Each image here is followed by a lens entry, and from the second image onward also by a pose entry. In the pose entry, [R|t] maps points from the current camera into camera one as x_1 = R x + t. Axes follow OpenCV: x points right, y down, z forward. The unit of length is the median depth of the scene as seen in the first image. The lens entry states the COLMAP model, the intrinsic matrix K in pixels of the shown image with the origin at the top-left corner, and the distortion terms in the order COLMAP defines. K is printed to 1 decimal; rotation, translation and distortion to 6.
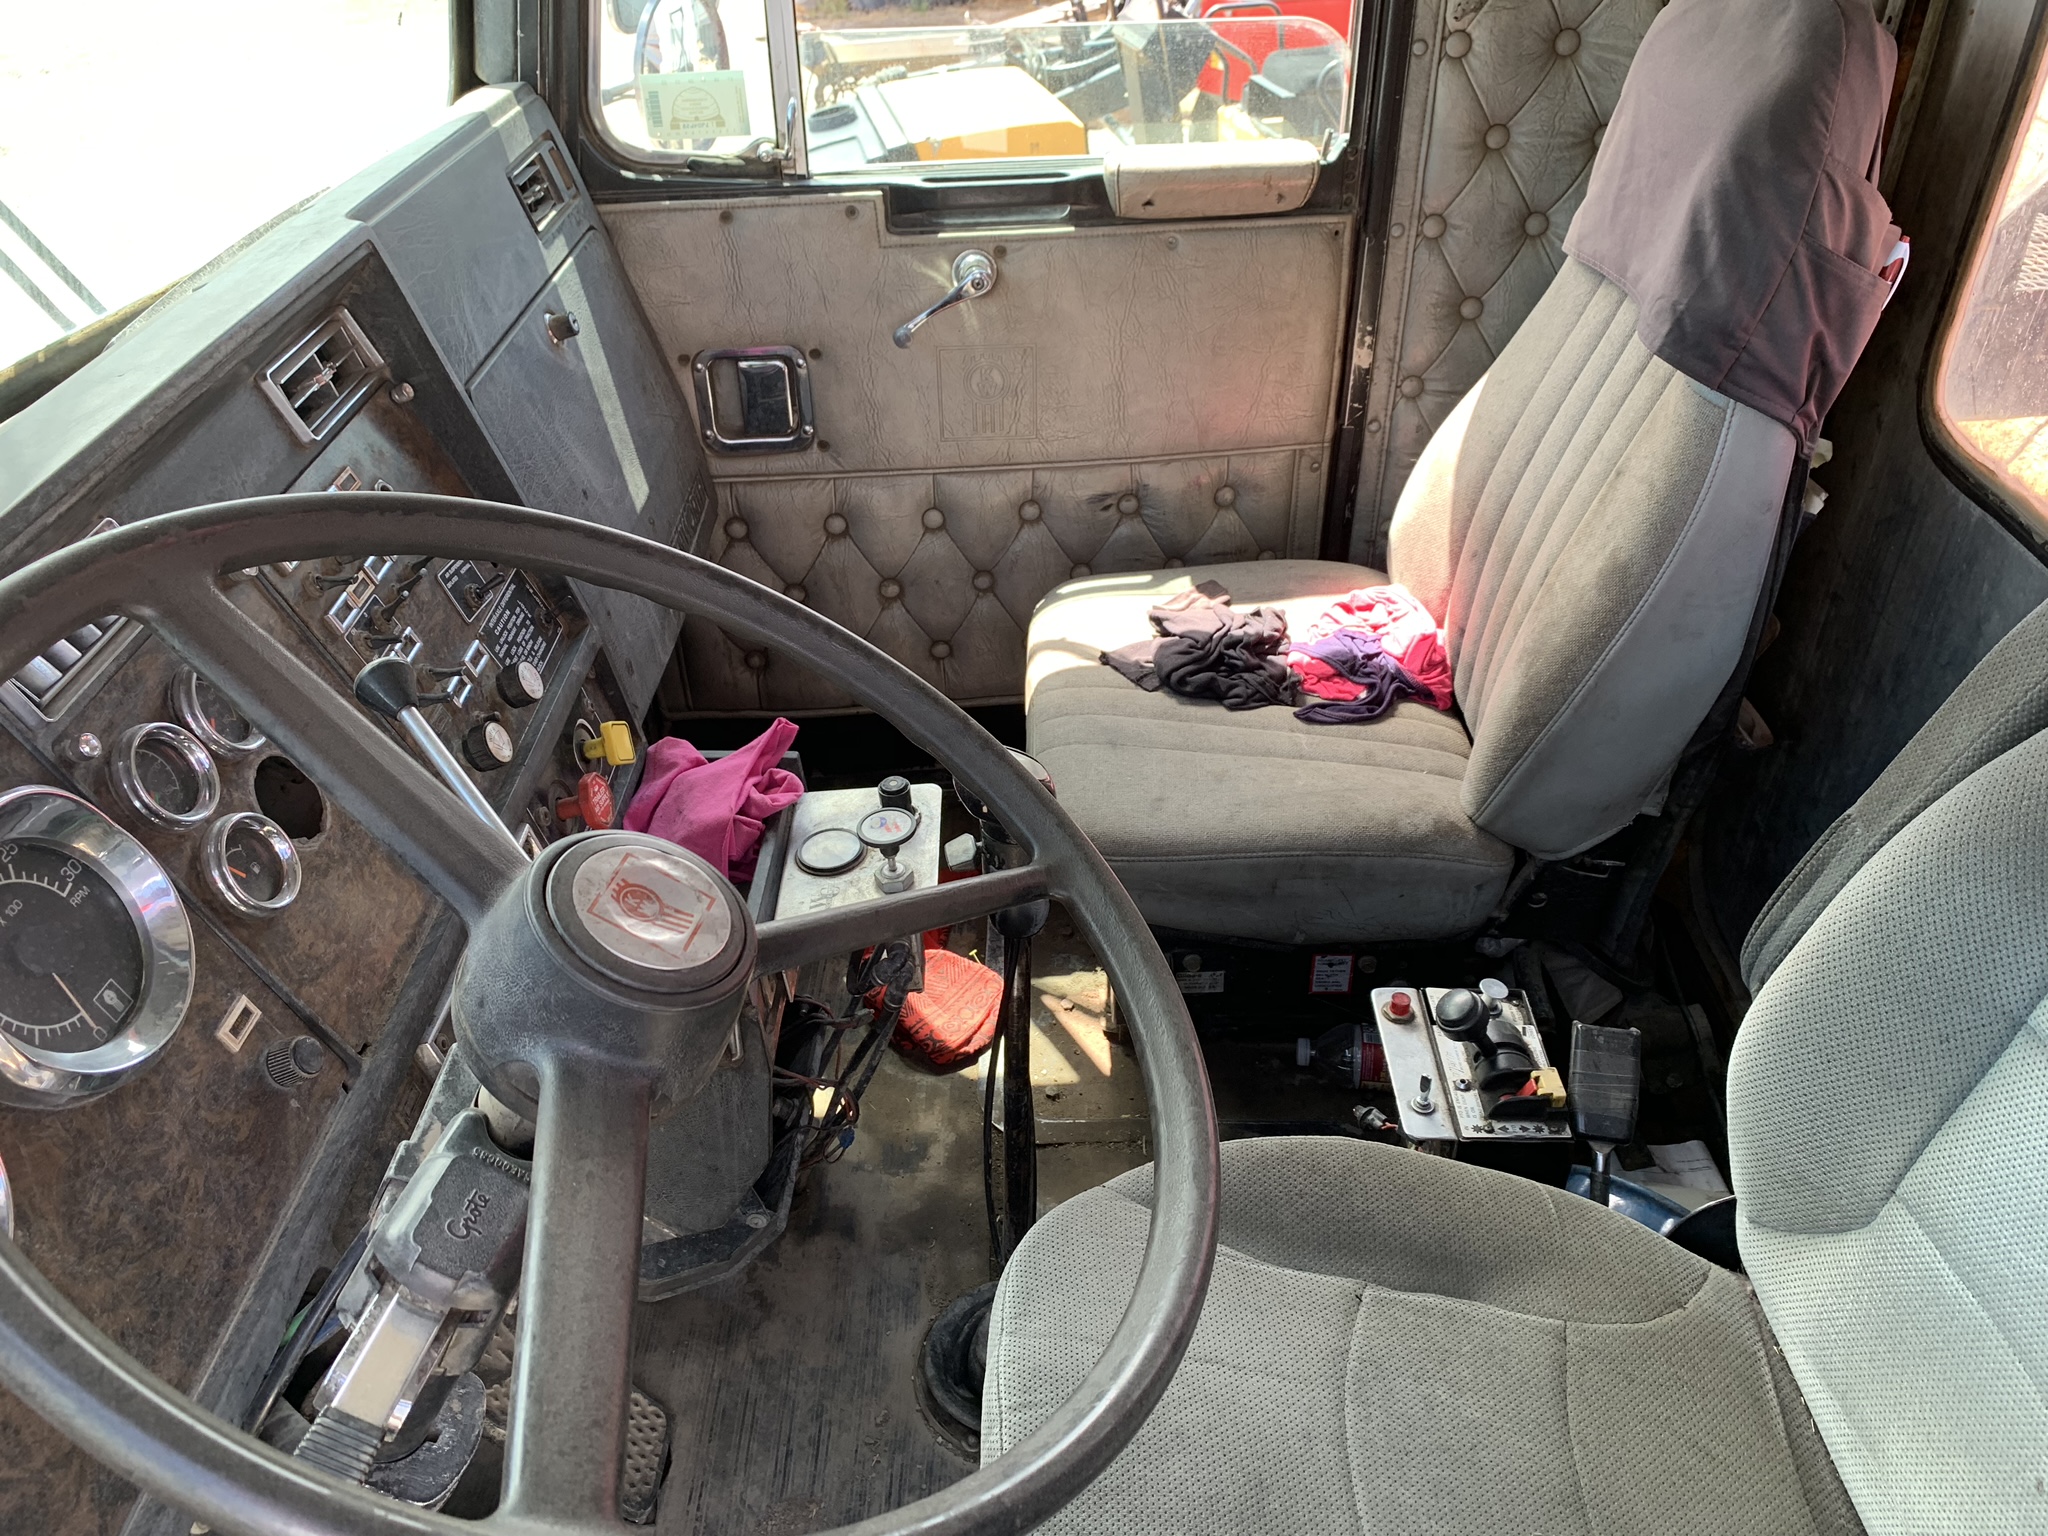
lens RADIAL K [[1561.3, 0, 1058.0], [0, 1561.3, 773.6], [0, 0, 1]] dist [0.278726, -0.350995]
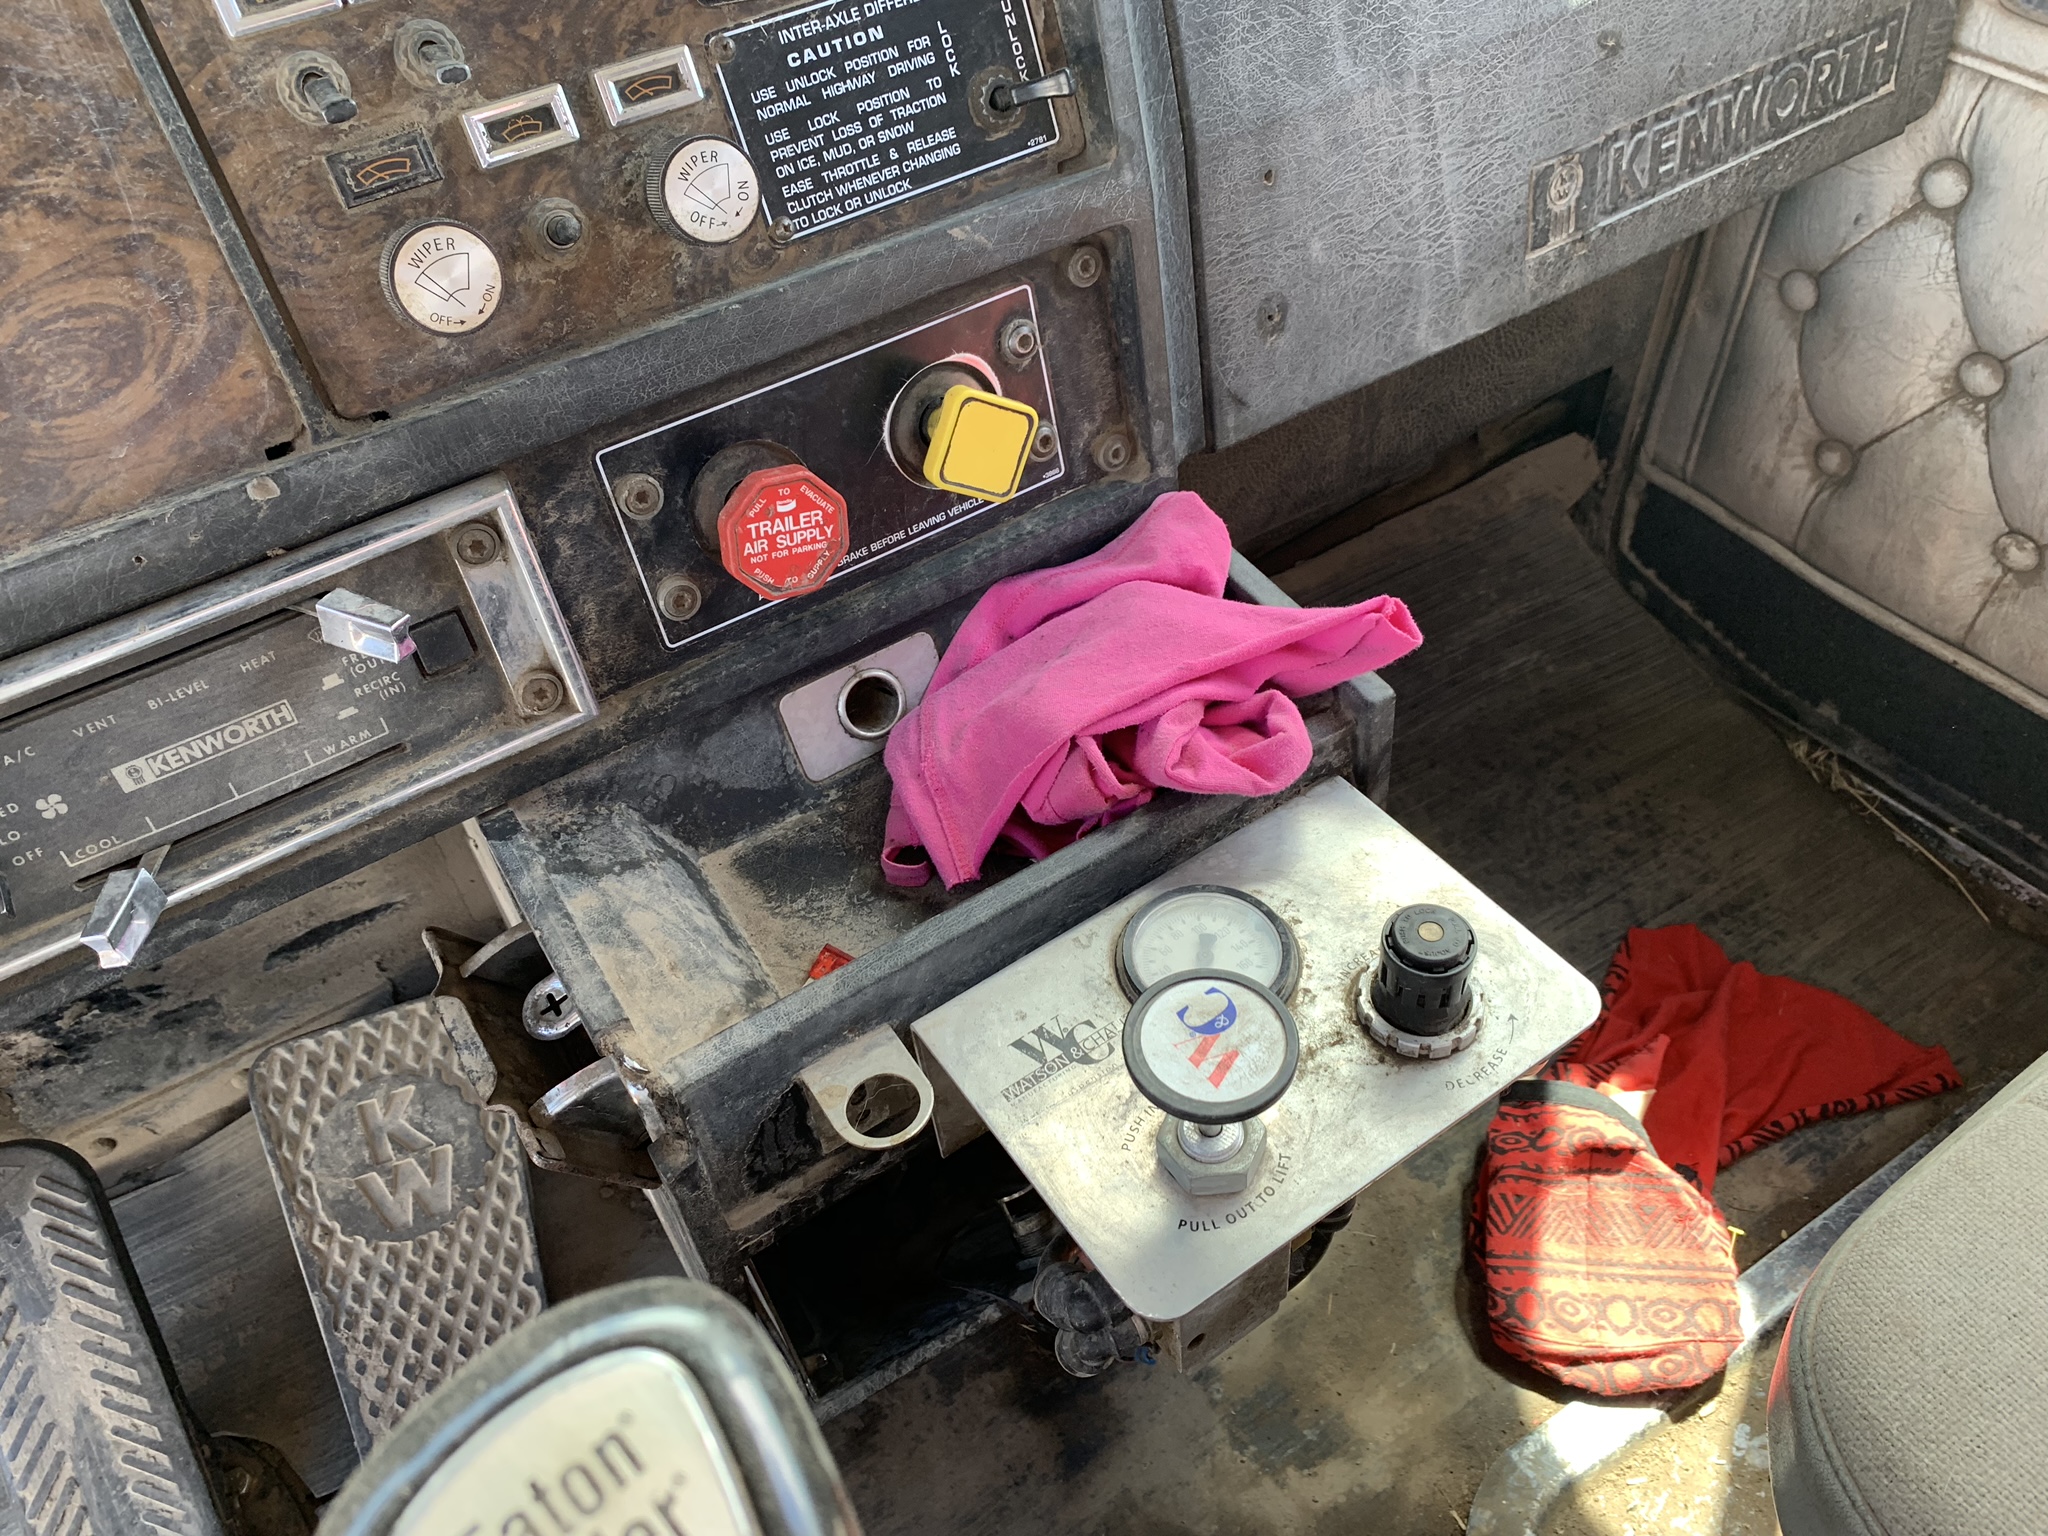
lens RADIAL K [[1623.6, 0, 1066.3], [0, 1623.6, 766.5], [0, 0, 1]] dist [0.017334, 0.000087]
pose [[0.540200, 0.623718, -0.564942, 0.028660], [-0.467021, 0.780651, 0.415302, -0.111960], [0.700054, 0.039494, 0.712997, 0.555110]]
